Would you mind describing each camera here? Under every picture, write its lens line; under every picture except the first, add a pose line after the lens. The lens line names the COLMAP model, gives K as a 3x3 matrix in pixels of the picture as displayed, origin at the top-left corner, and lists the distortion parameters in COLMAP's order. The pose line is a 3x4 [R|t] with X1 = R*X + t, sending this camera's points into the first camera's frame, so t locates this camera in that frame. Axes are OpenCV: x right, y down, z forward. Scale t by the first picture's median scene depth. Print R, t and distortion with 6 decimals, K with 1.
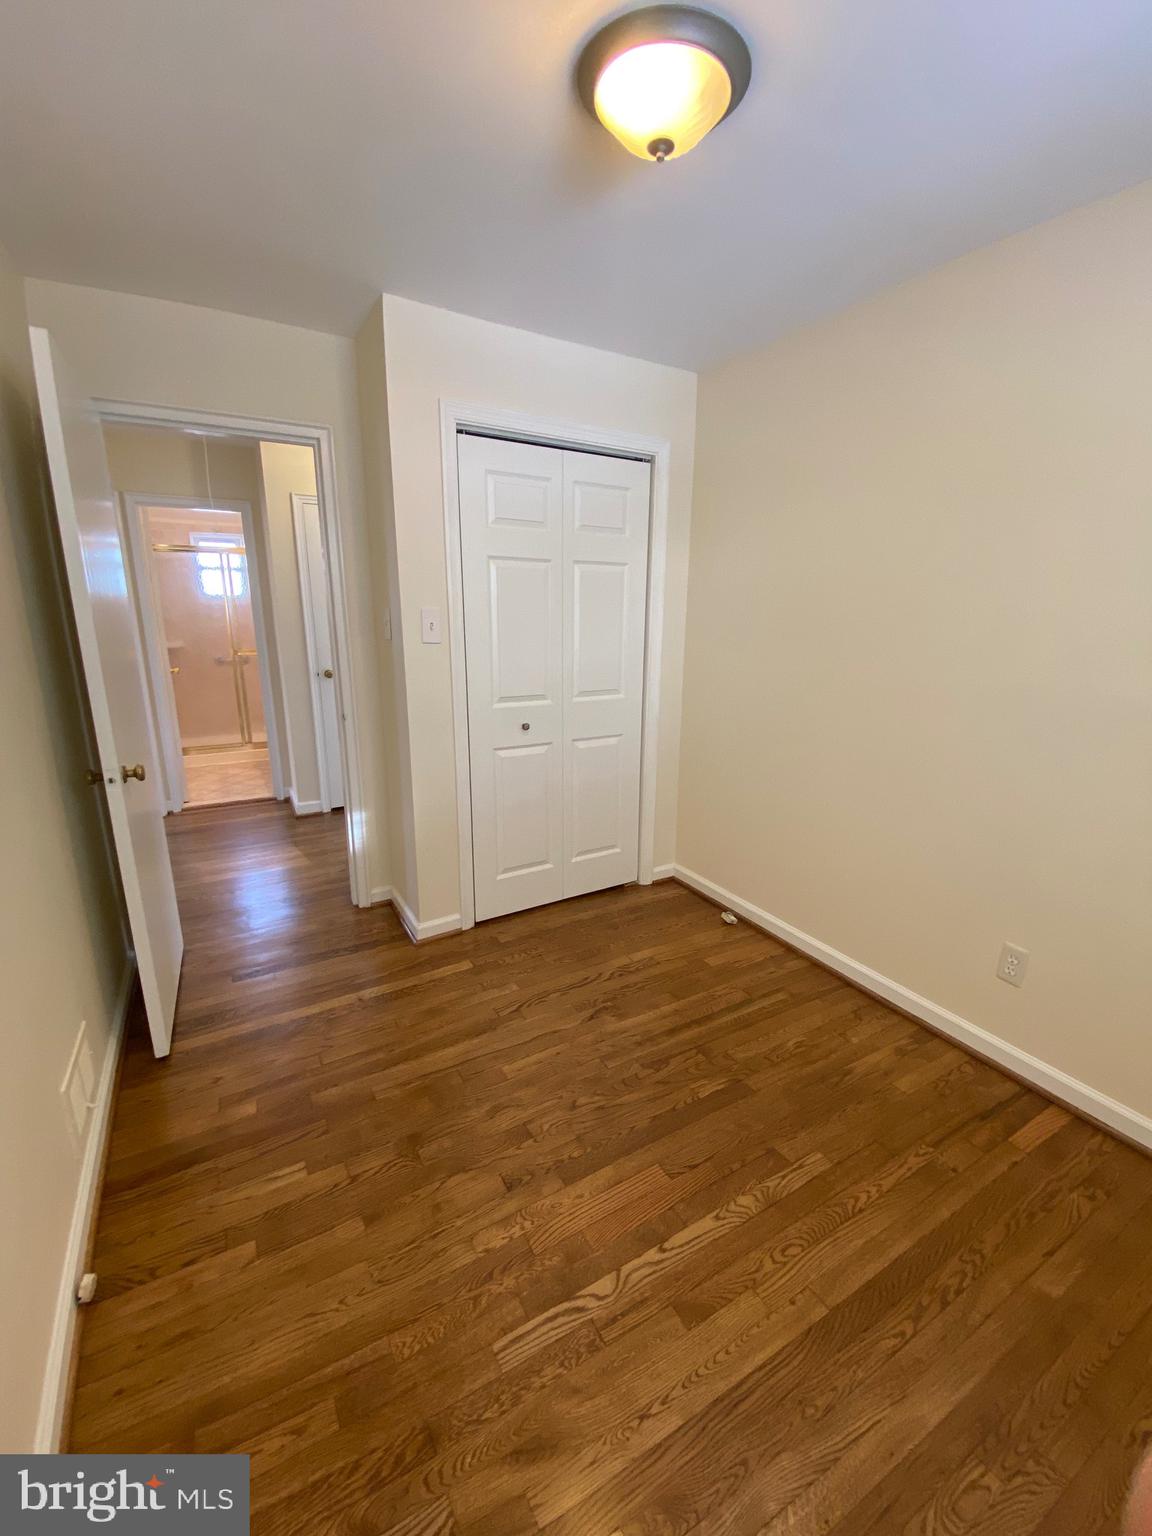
lens RADIAL K [[618.5, 0, 576.0], [0, 618.5, 768.0], [0, 0, 1]] dist [0.031710, -0.029072]
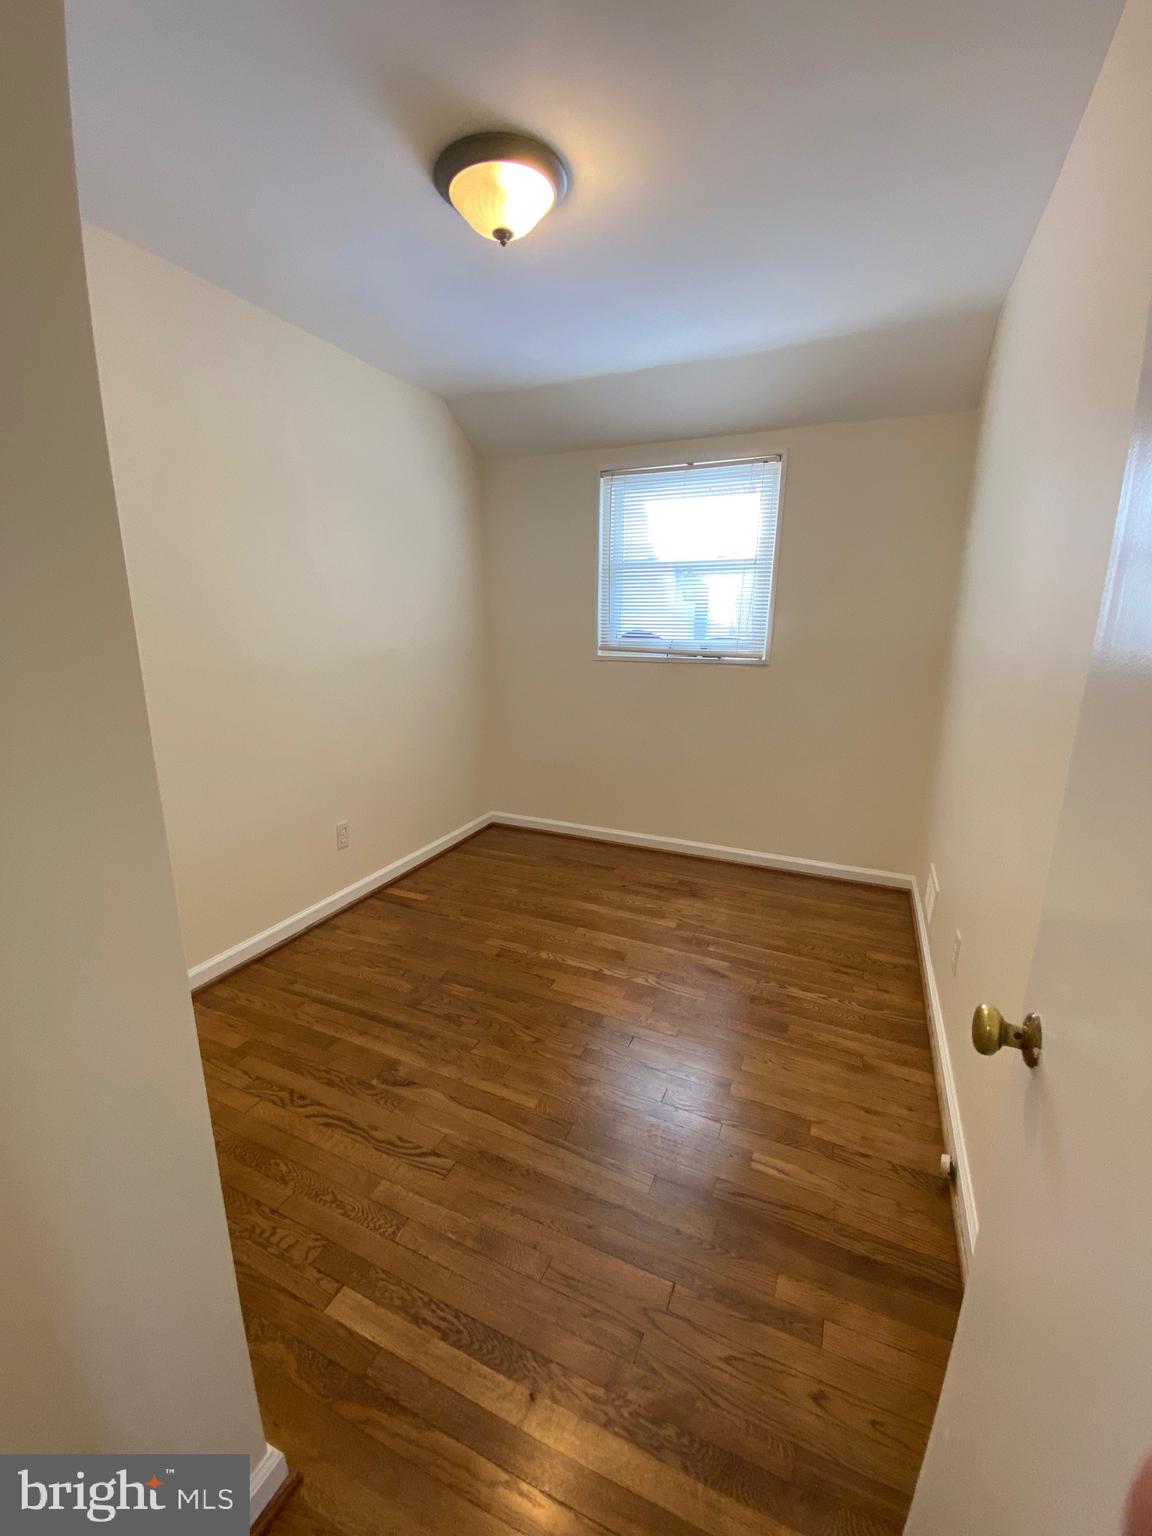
lens RADIAL K [[618.5, 0, 576.0], [0, 618.5, 768.0], [0, 0, 1]] dist [0.031710, -0.029072]
pose [[-0.591551, -0.199723, 0.781139, -0.795235], [0.182941, 0.910316, 0.371291, -0.294526], [-0.785239, 0.362540, -0.501961, 1.293940]]
